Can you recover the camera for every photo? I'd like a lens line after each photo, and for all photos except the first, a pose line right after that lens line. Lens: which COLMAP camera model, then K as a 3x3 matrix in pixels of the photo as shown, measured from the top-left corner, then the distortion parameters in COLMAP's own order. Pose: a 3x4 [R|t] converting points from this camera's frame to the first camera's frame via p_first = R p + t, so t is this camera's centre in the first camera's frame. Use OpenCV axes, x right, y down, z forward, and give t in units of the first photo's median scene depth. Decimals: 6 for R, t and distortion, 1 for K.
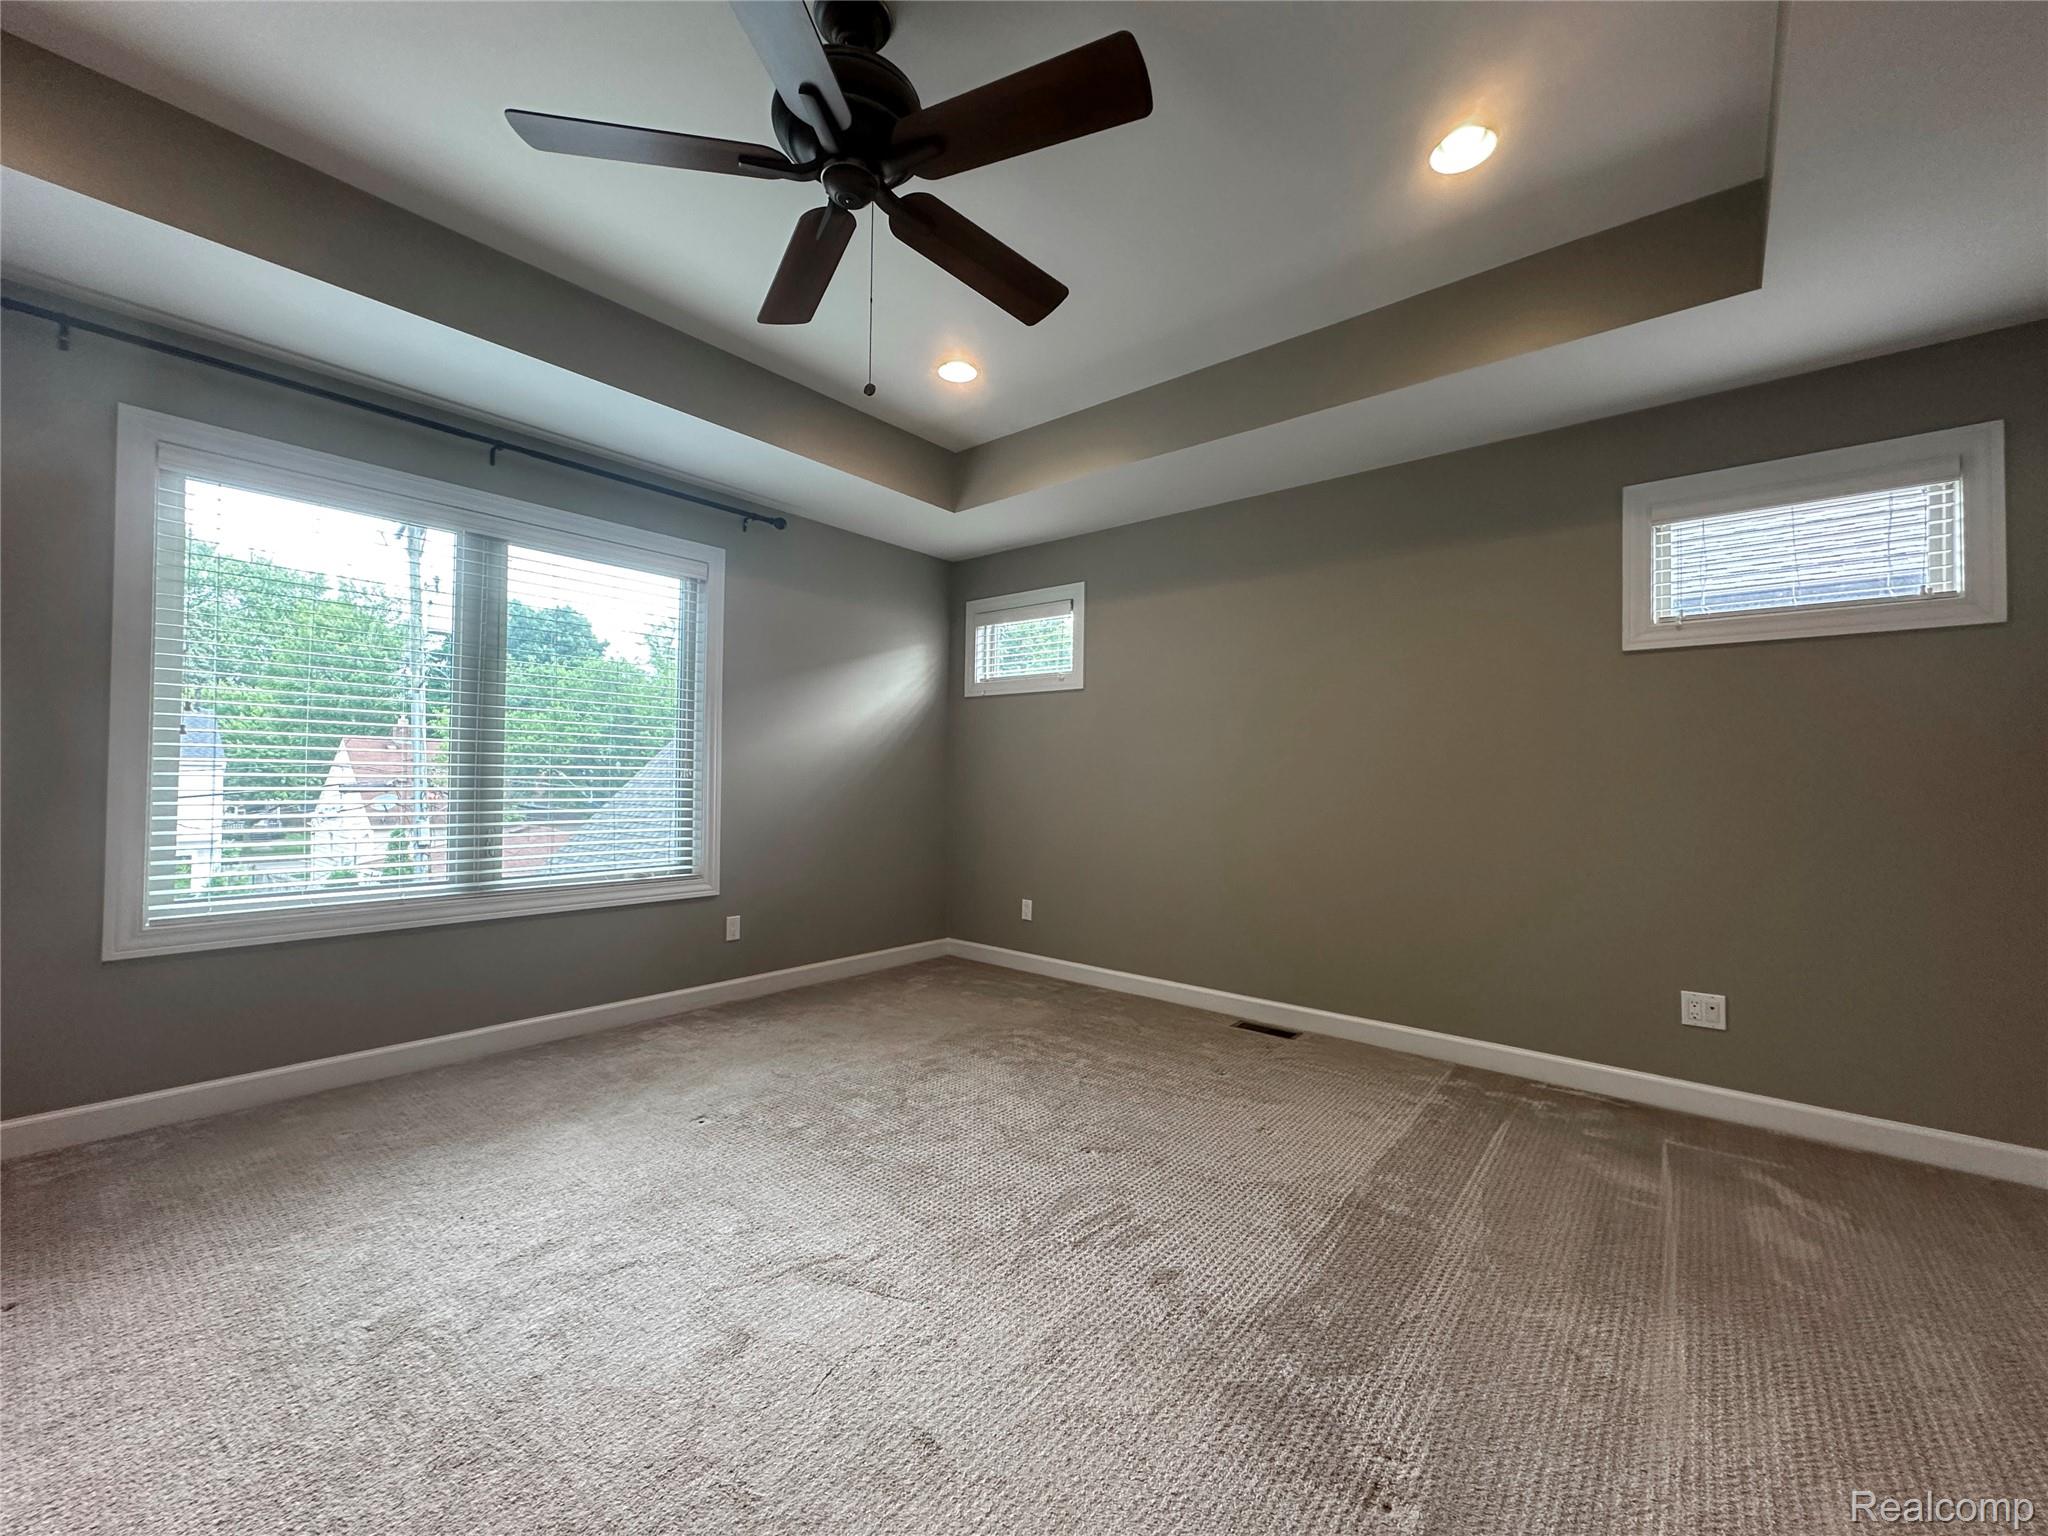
lens RADIAL K [[820.1, 0, 1022.4], [0, 820.1, 766.6], [0, 0, 1]] dist [-0.001526, 0.000442]
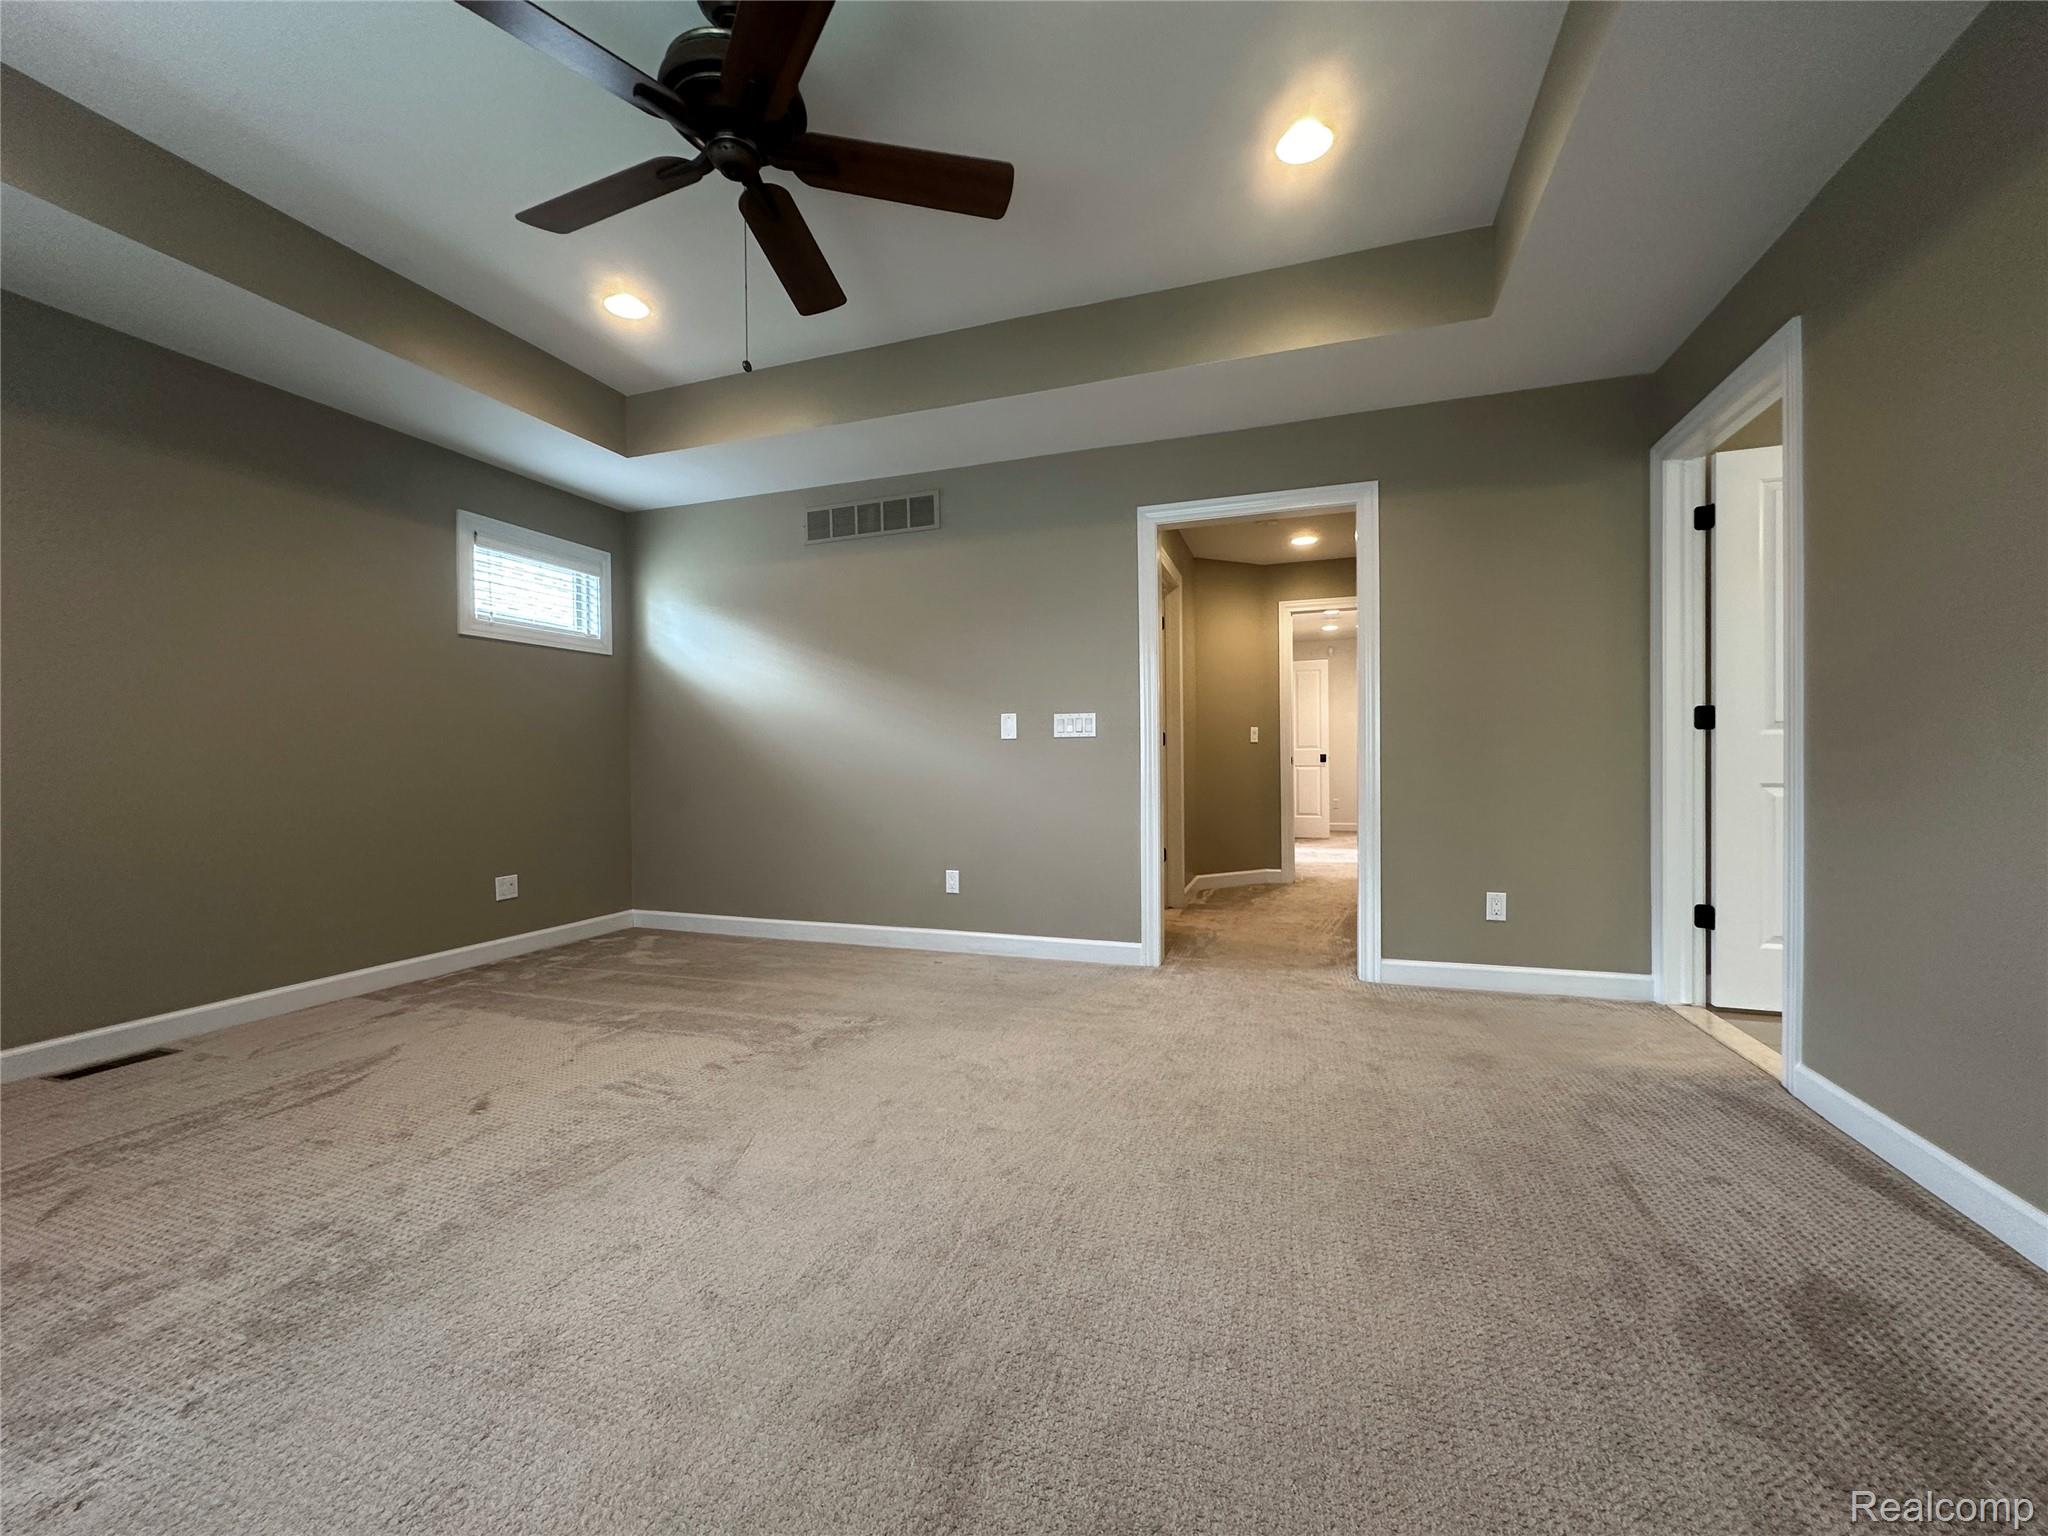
lens RADIAL K [[820.1, 0, 1022.4], [0, 820.1, 766.6], [0, 0, 1]] dist [-0.001526, 0.000442]
pose [[-0.350671, -0.025510, 0.936151, -1.150984], [-0.014834, 0.999655, 0.021684, 0.043041], [-0.936381, -0.006282, -0.350928, 0.843227]]
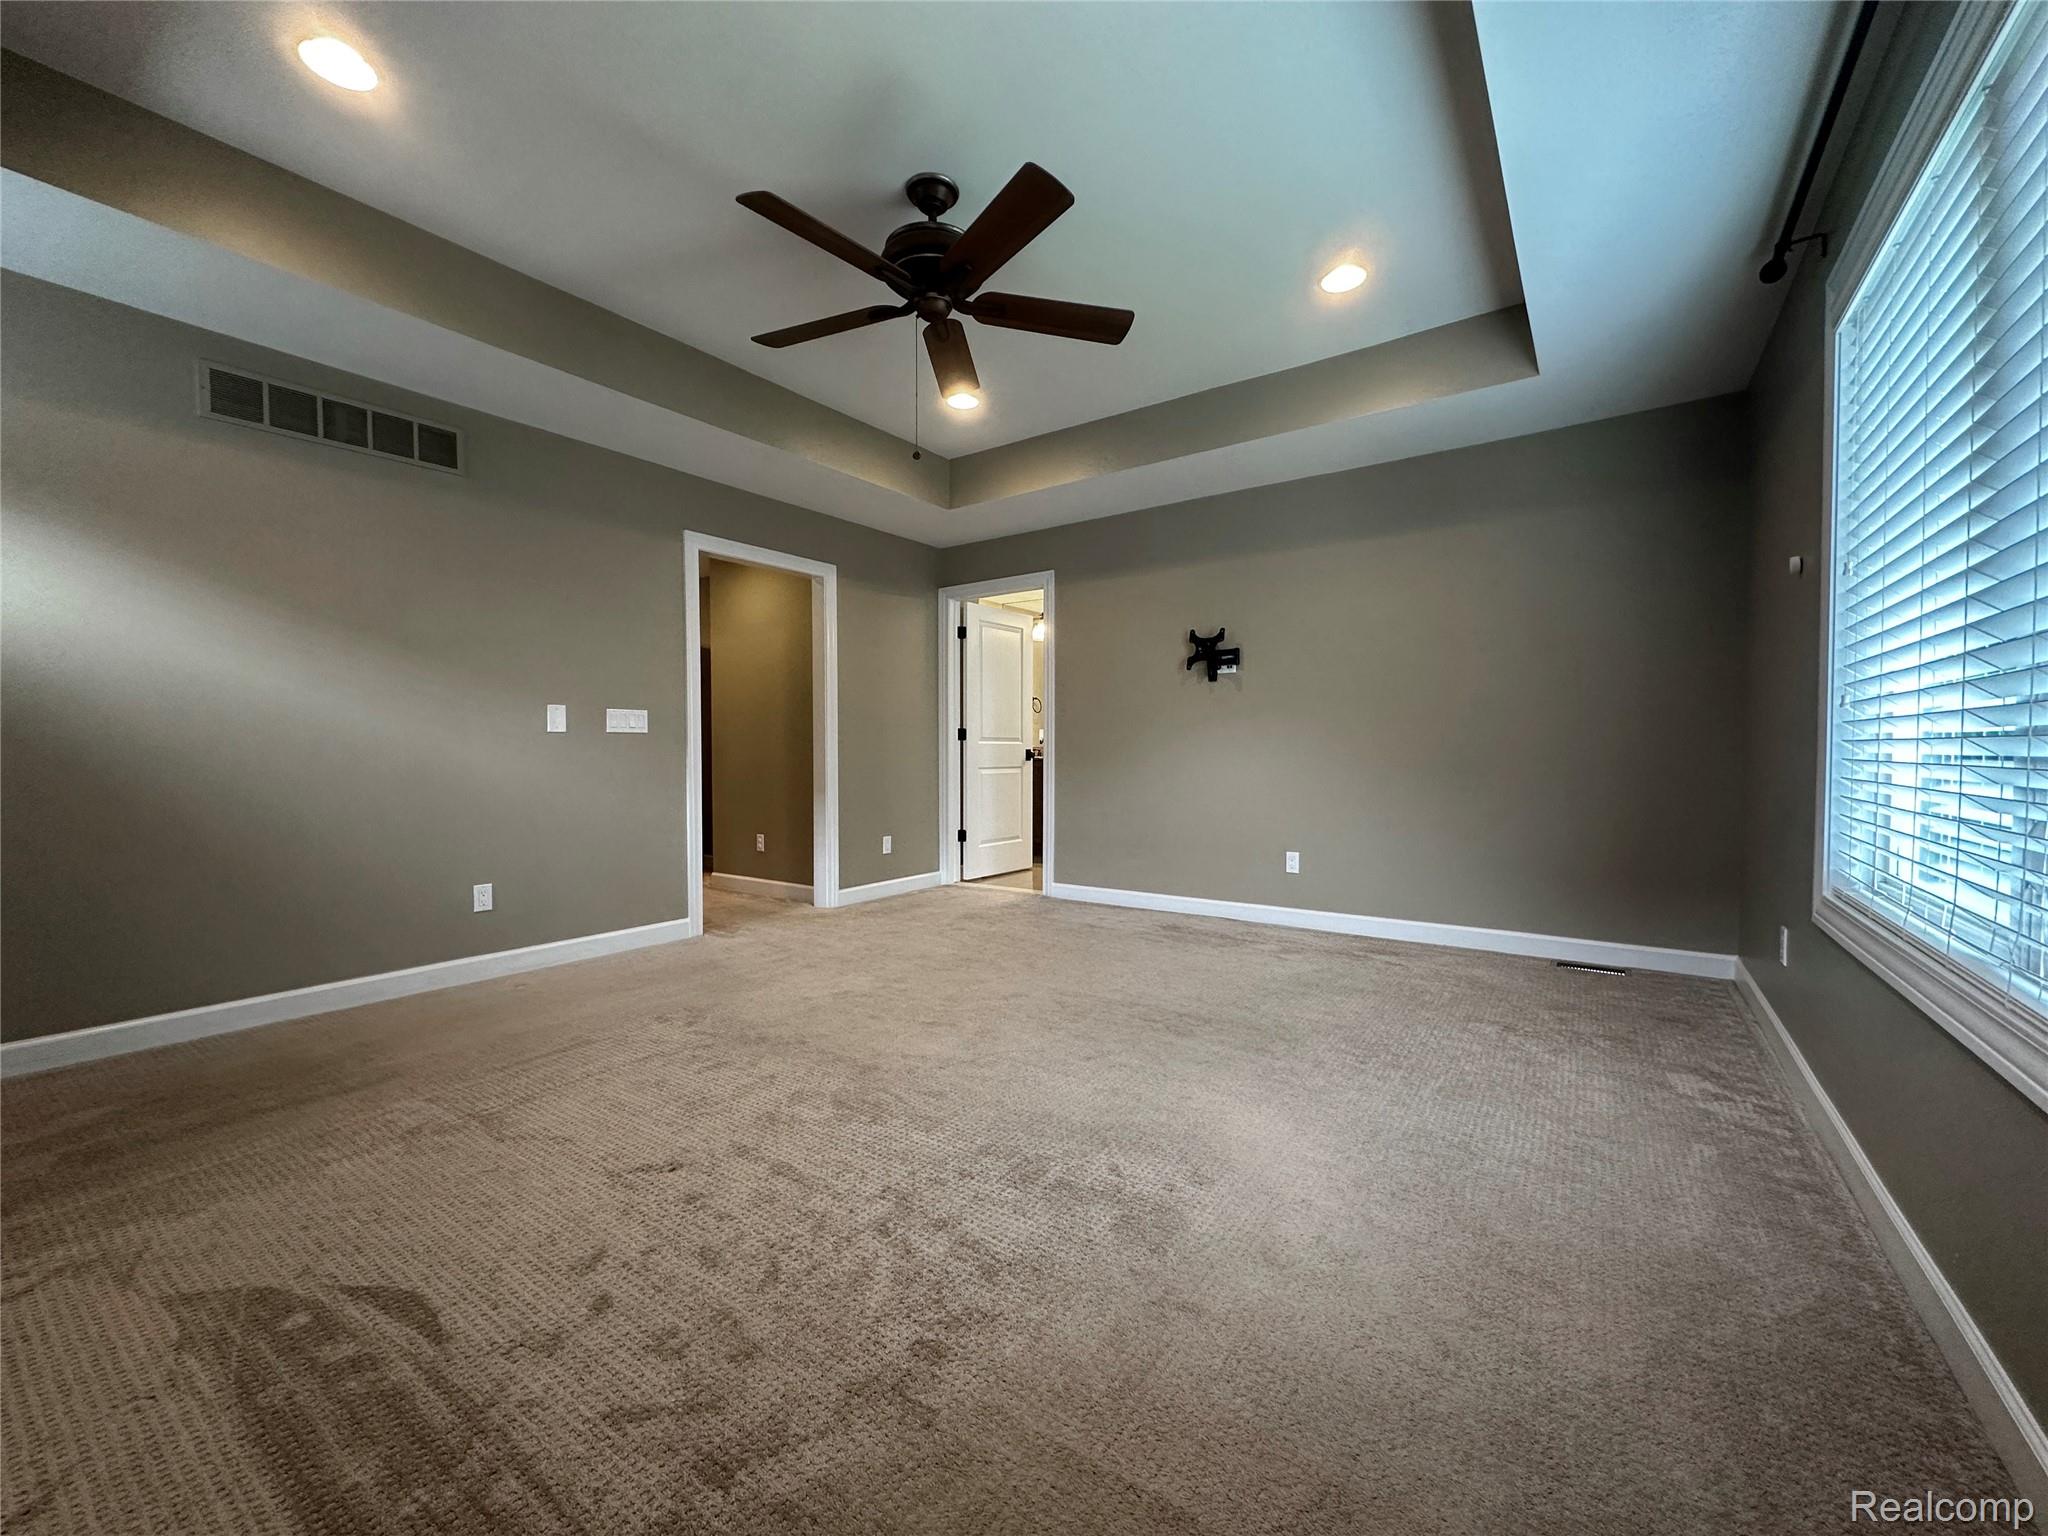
lens RADIAL K [[835.6, 0, 1024.0], [0, 835.6, 768.0], [0, 0, 1]] dist [-0.000367, 0.000168]
pose [[-0.996509, -0.019969, -0.081056, -0.219491], [-0.020368, 0.999784, 0.004098, 0.069556], [0.080957, 0.005735, -0.996701, 2.090945]]
